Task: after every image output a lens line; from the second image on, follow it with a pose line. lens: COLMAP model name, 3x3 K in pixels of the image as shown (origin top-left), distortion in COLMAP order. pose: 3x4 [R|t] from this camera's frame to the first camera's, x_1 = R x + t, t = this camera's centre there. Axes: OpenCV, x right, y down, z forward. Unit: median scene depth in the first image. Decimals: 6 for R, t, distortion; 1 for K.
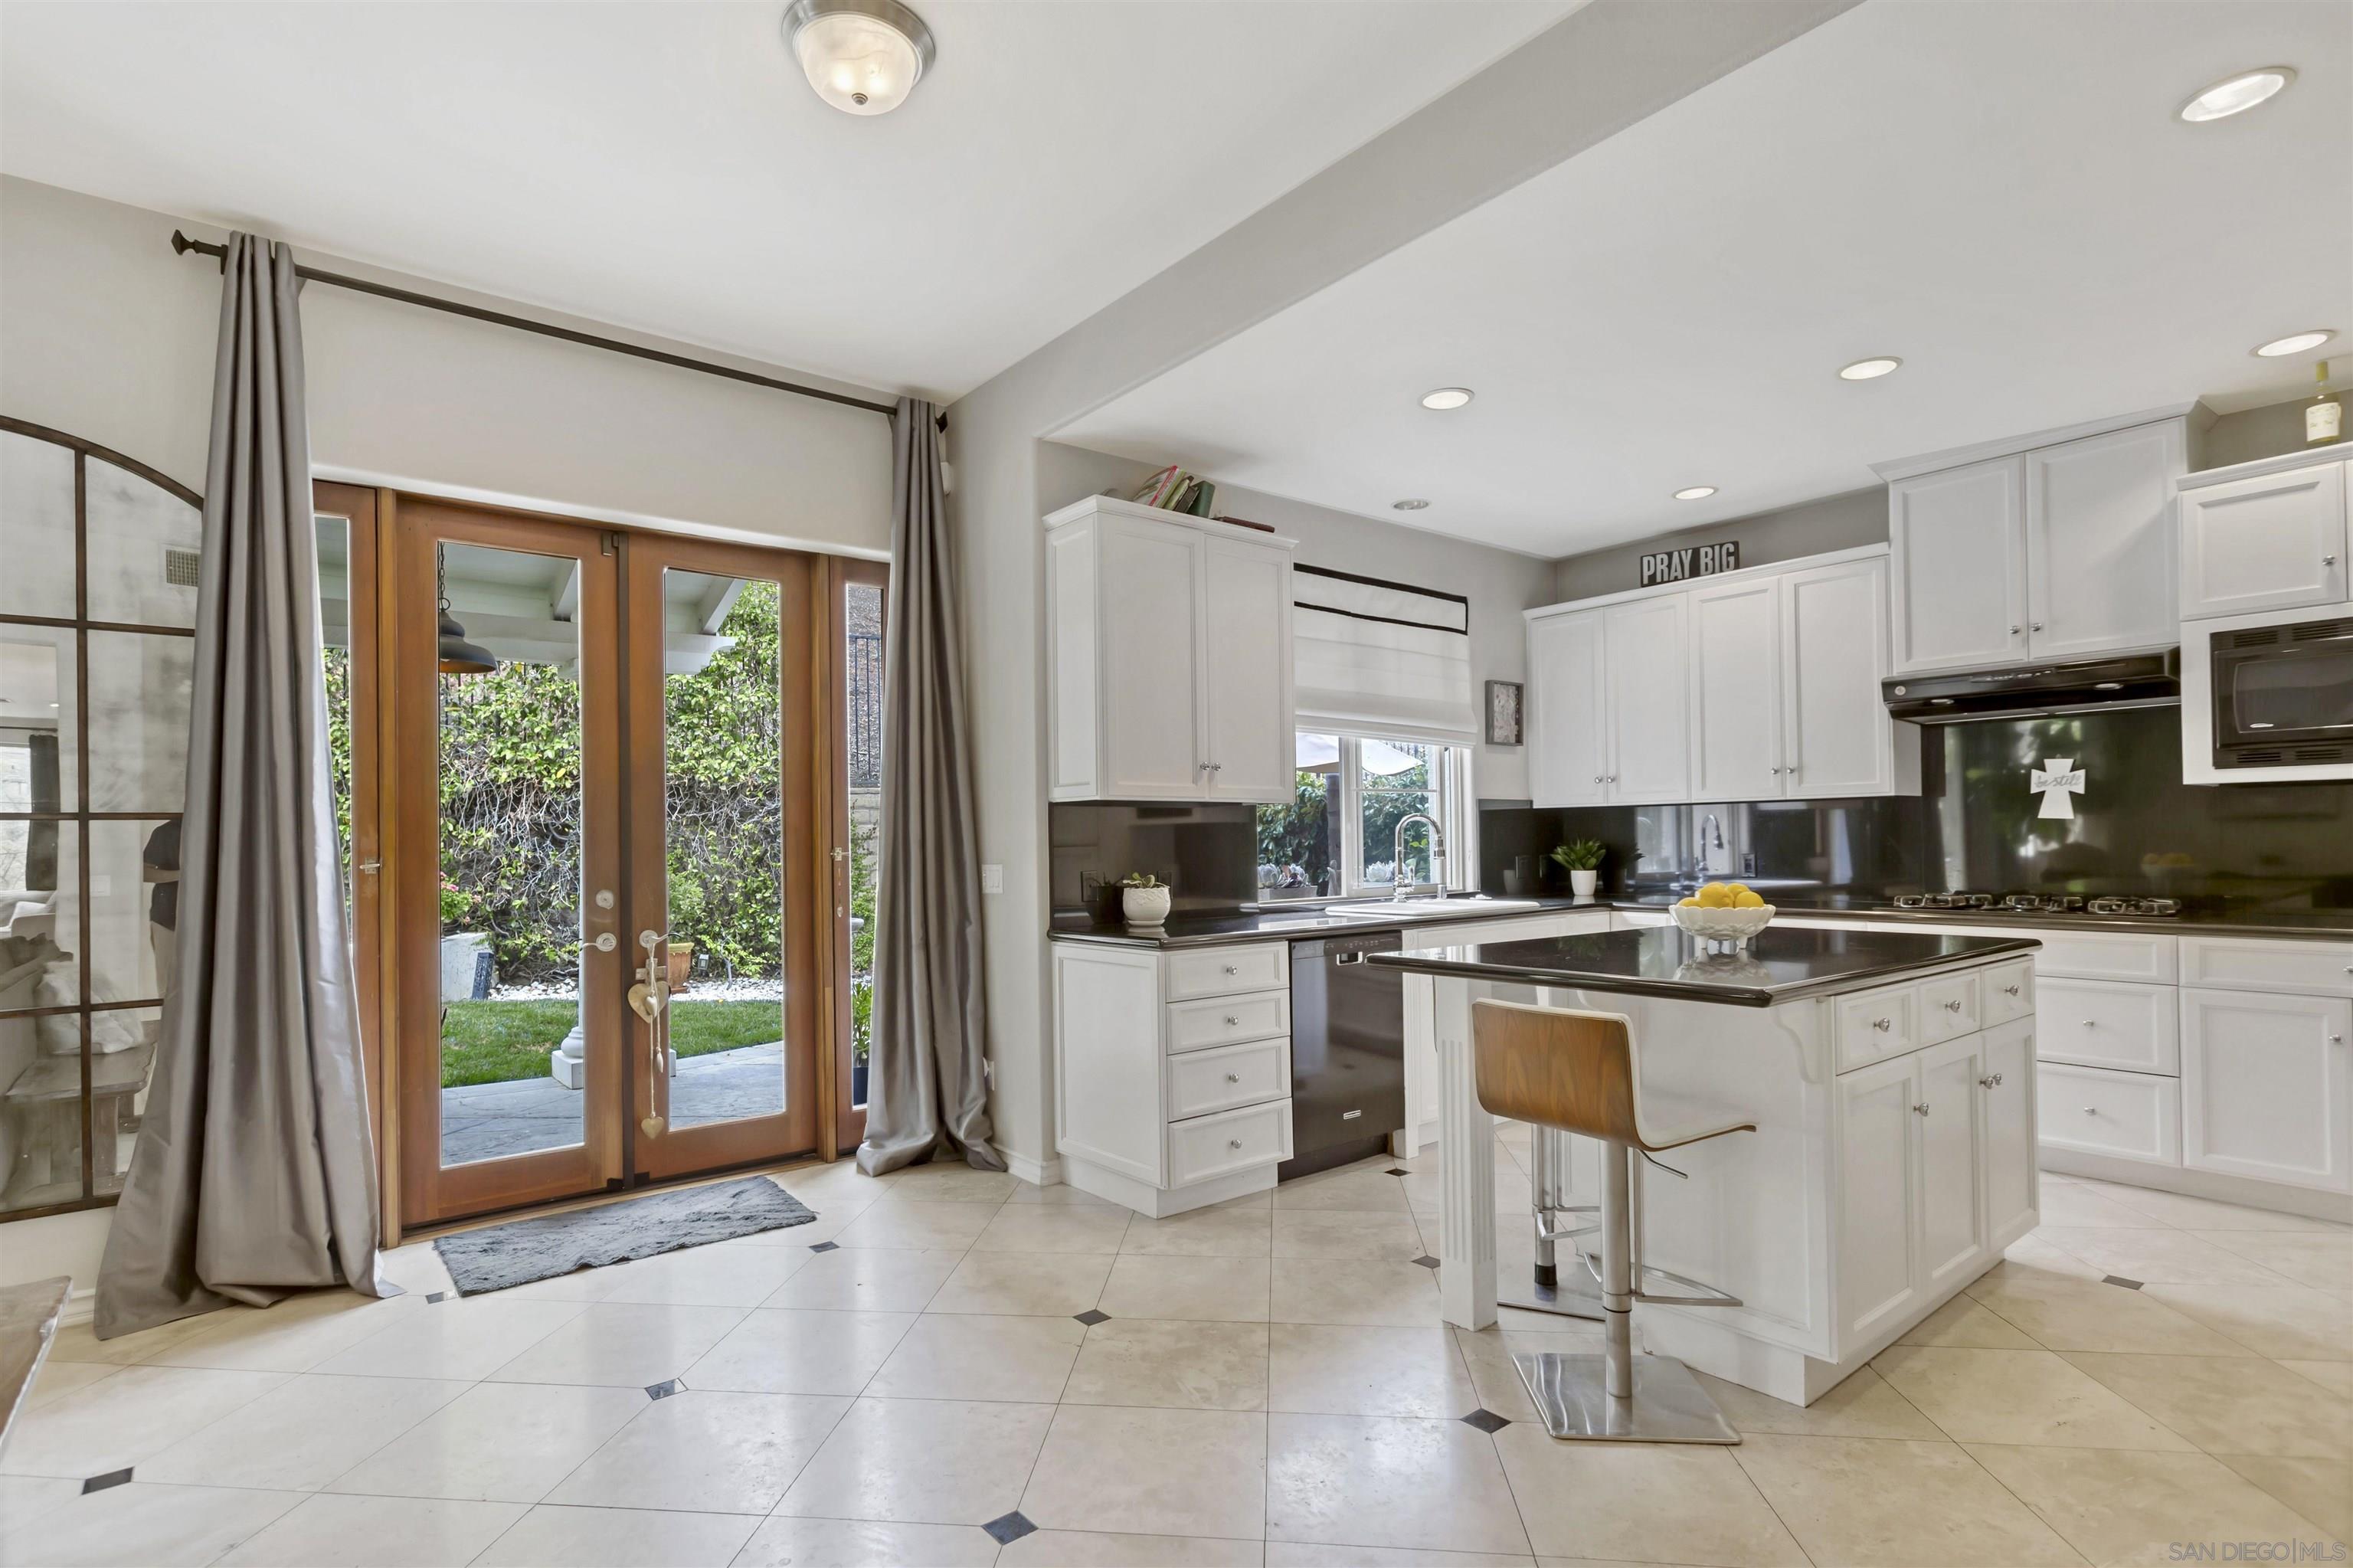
lens RADIAL K [[1155.5, 0, 1132.8], [0, 1155.5, 838.9], [0, 0, 1]] dist [-0.004014, 0.003909]
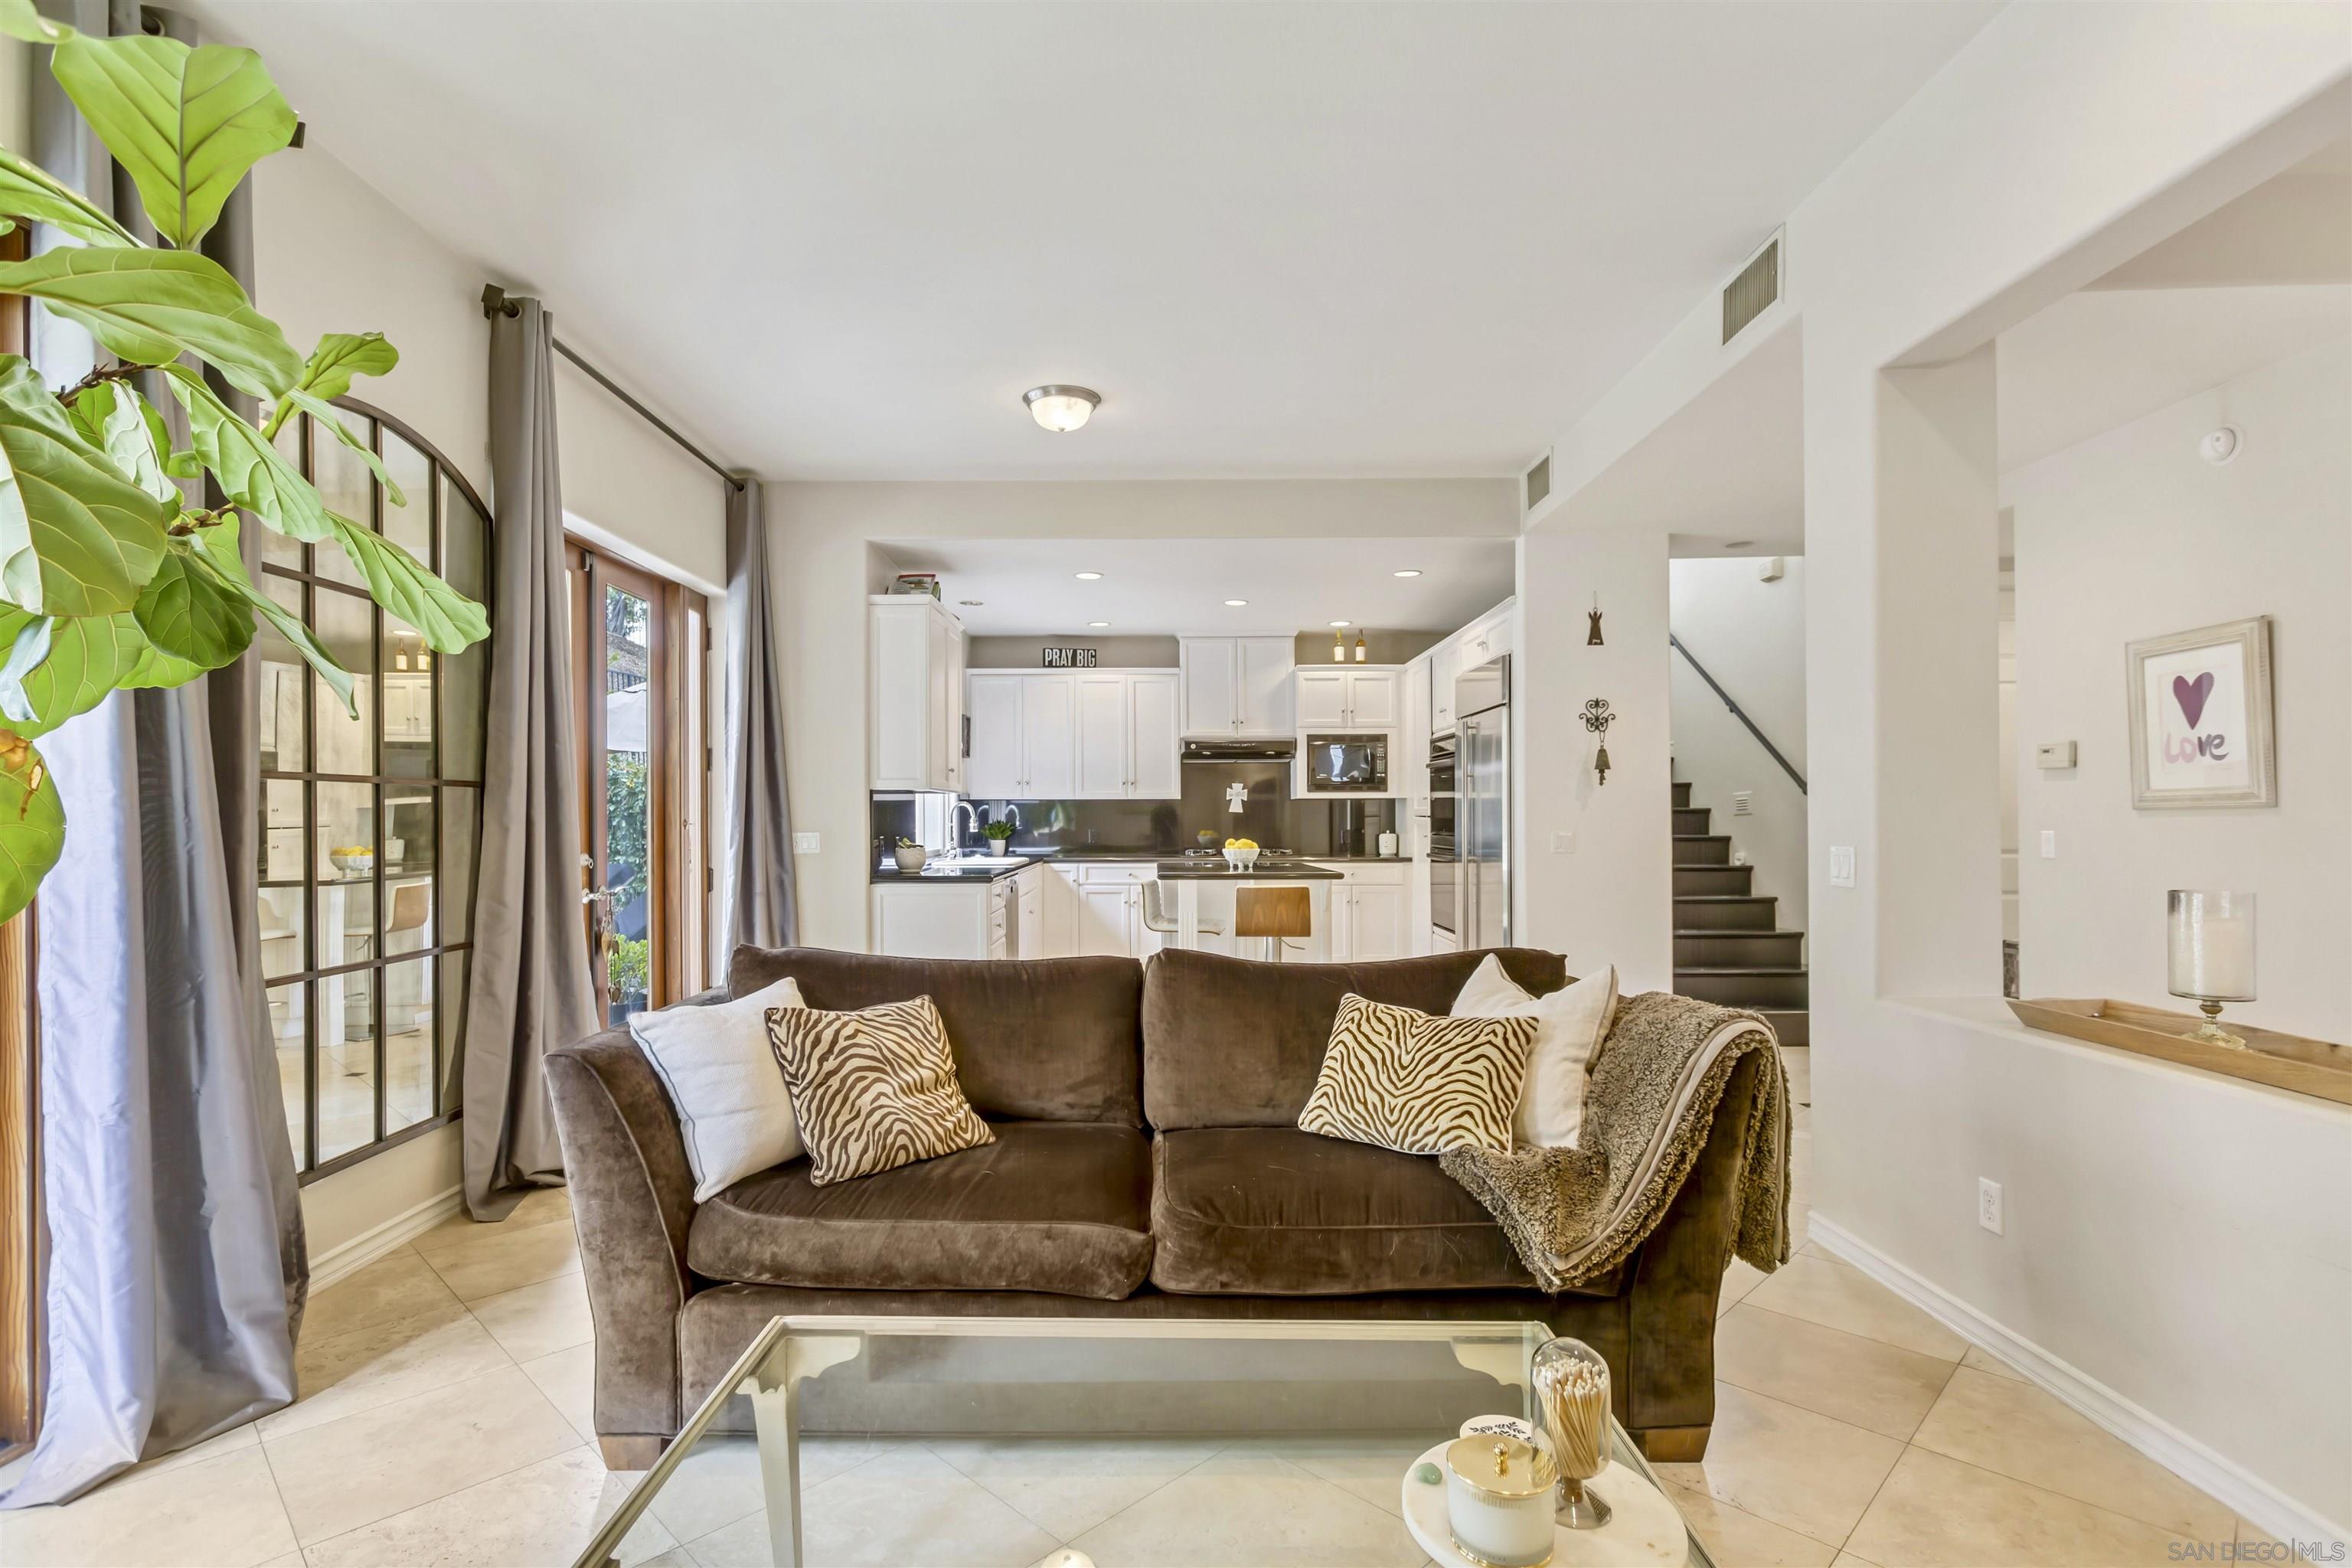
lens RADIAL K [[1154.9, 0, 1131.4], [0, 1154.9, 809.6], [0, 0, 1]] dist [-0.004014, 0.003909]
pose [[0.629642, 0.018996, 0.776653, -0.972436], [-0.008593, 0.999810, -0.017488, 0.016469], [-0.776838, 0.004338, 0.629686, -0.173974]]
